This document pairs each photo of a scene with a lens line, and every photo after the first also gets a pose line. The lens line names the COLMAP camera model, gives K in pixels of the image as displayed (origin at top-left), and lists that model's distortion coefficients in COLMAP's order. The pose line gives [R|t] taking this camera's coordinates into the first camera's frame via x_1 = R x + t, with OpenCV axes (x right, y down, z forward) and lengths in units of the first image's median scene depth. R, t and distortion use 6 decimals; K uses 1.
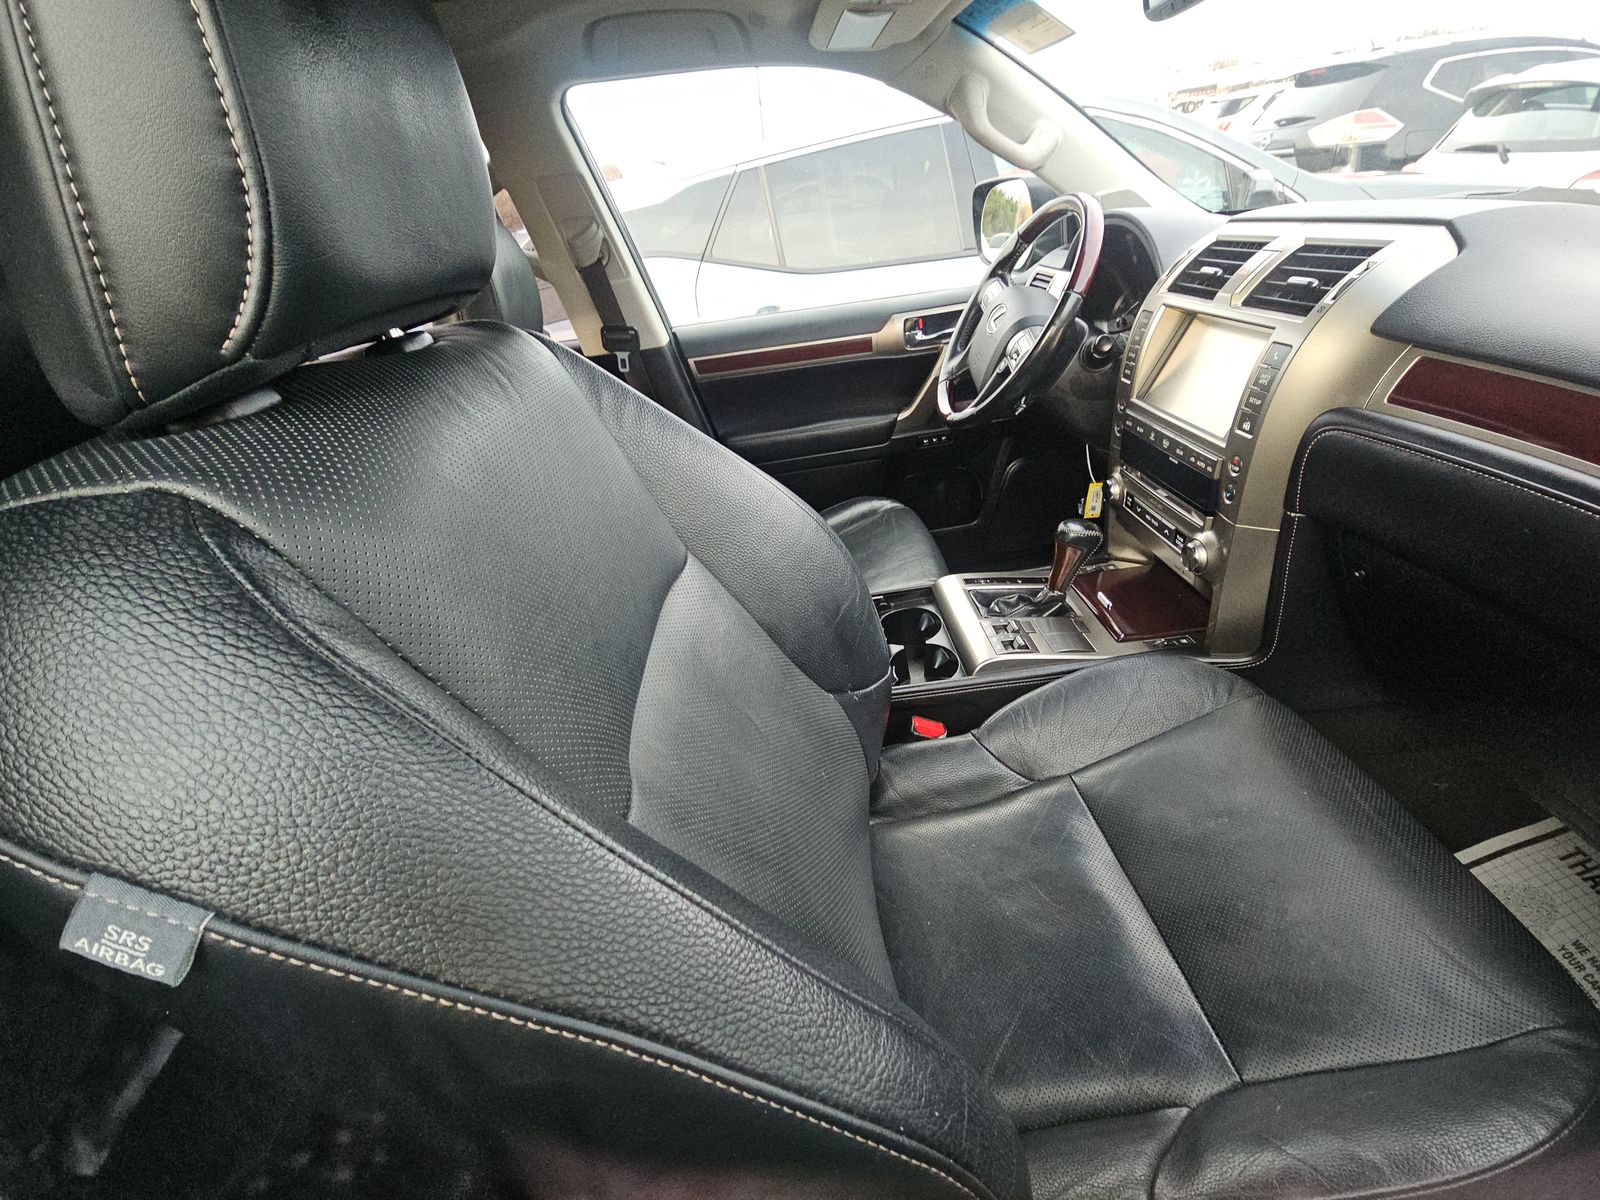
lens RADIAL K [[651.6, 0, 801.5], [0, 651.6, 601.0], [0, 0, 1]] dist [0.000631, -0.003656]
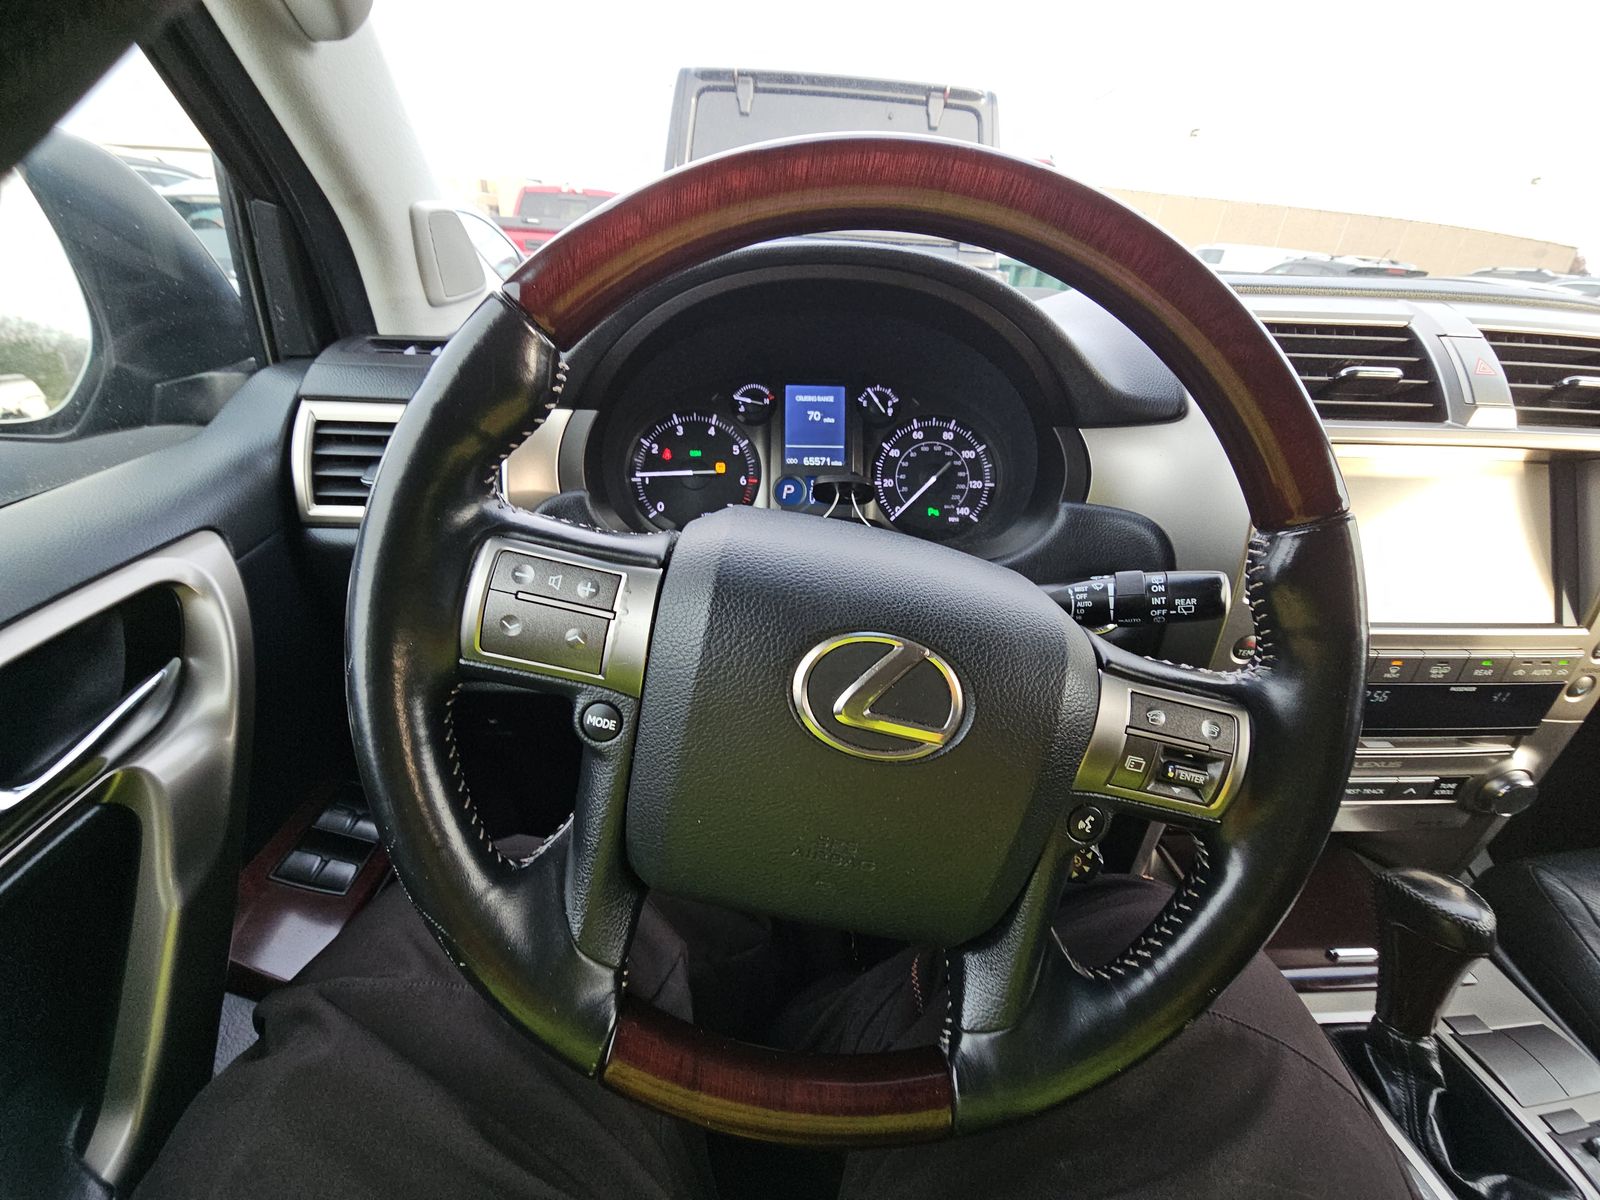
lens RADIAL K [[651.6, 0, 795.9], [0, 651.6, 601.8], [0, 0, 1]] dist [0.000631, -0.003656]
pose [[0.007680, -0.327503, 0.944819, 0.060344], [0.486693, 0.826609, 0.282571, -0.701656], [-0.873539, 0.457667, 0.165742, 1.346770]]
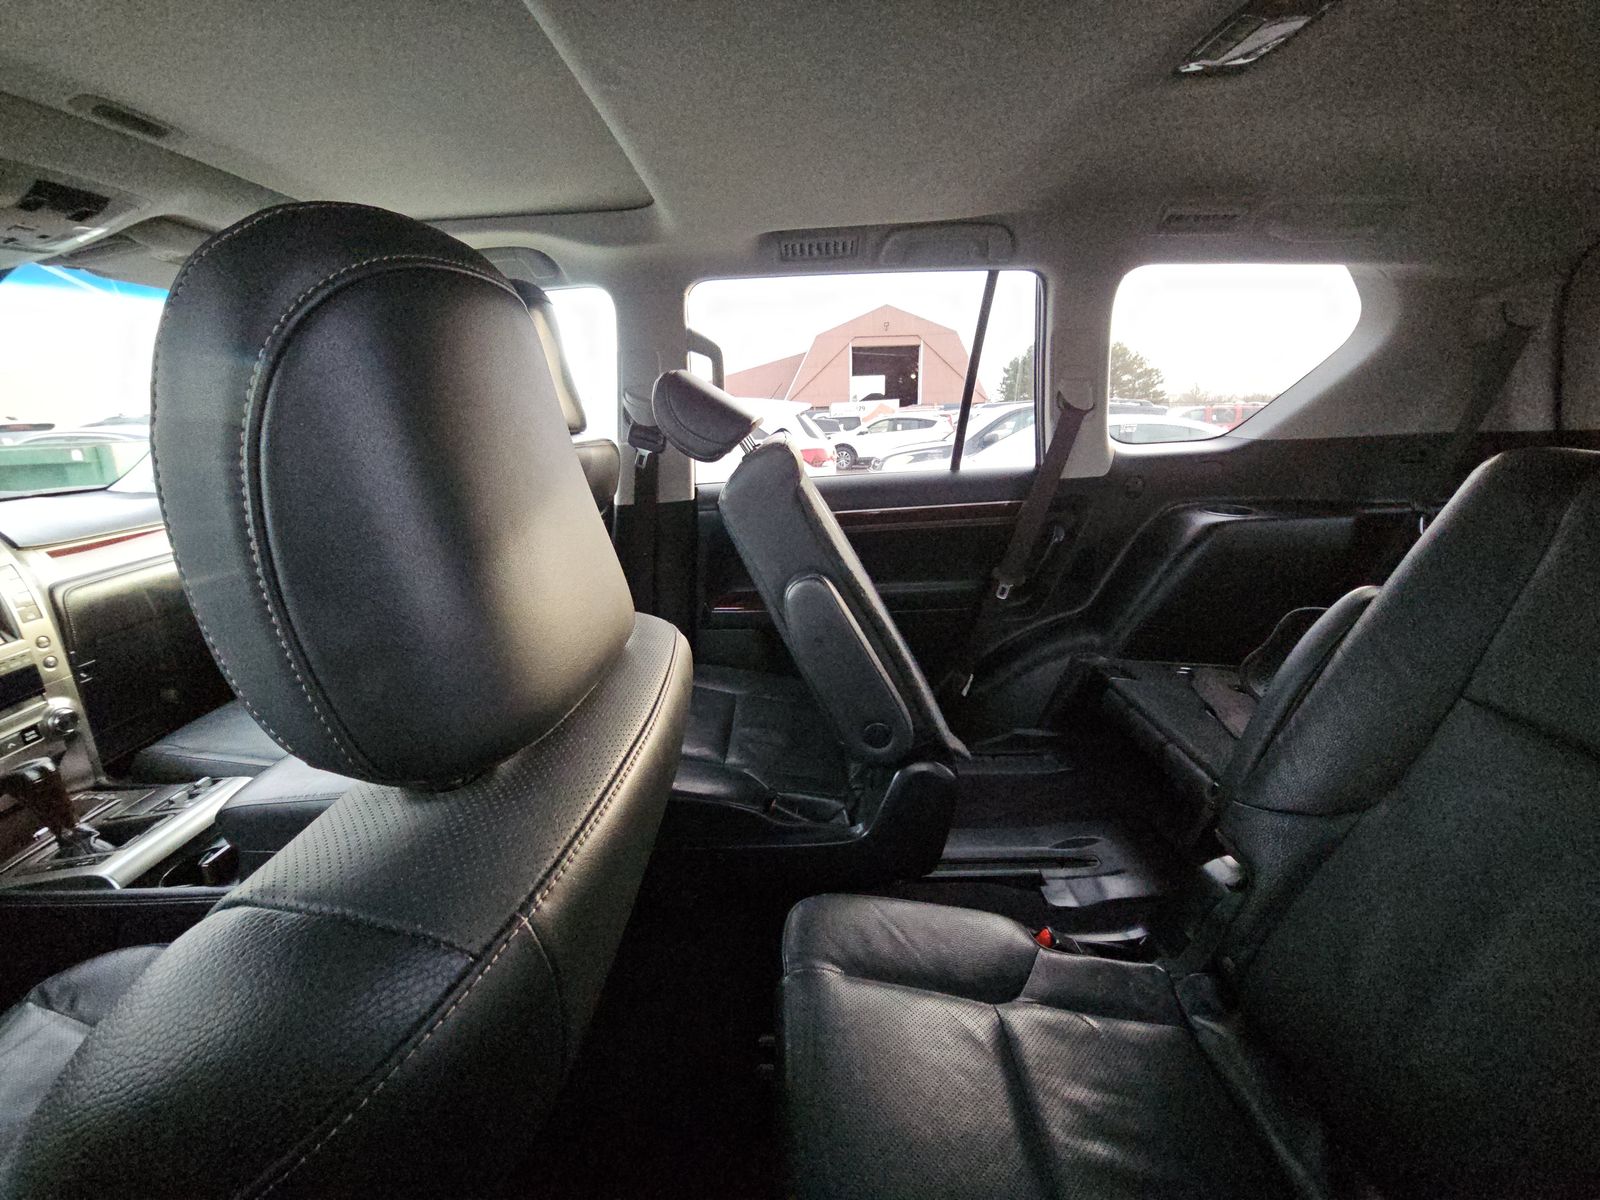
lens RADIAL K [[651.6, 0, 794.6], [0, 651.6, 603.9], [0, 0, 1]] dist [0.000631, -0.003656]
pose [[-0.982181, 0.155706, 0.105245, -0.951696], [0.182152, 0.650773, 0.737099, -0.859827], [0.046280, 0.743135, -0.667539, 1.671786]]
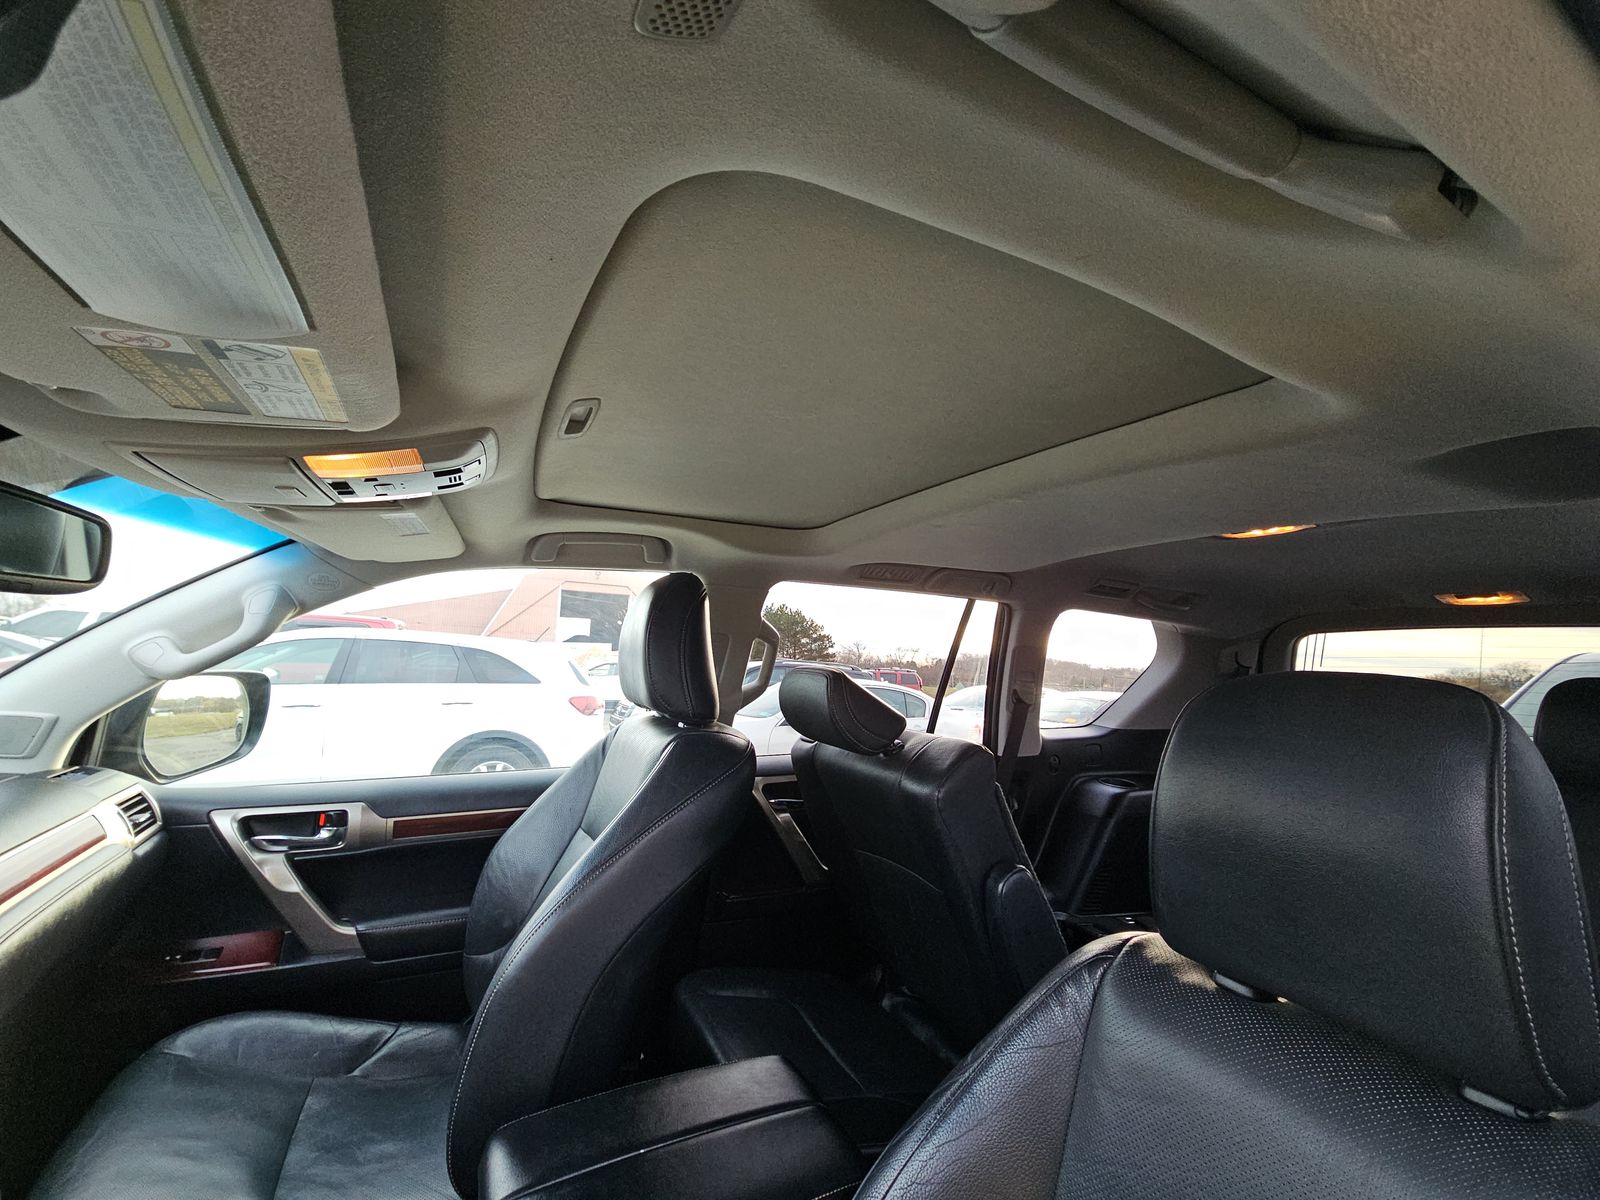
lens RADIAL K [[651.6, 0, 802.0], [0, 651.6, 604.5], [0, 0, 1]] dist [0.000631, -0.003656]
pose [[-0.919639, 0.079583, -0.384617, -0.037091], [-0.119561, 0.876059, 0.467147, -1.029913], [0.374124, 0.475592, -0.796143, 1.480446]]
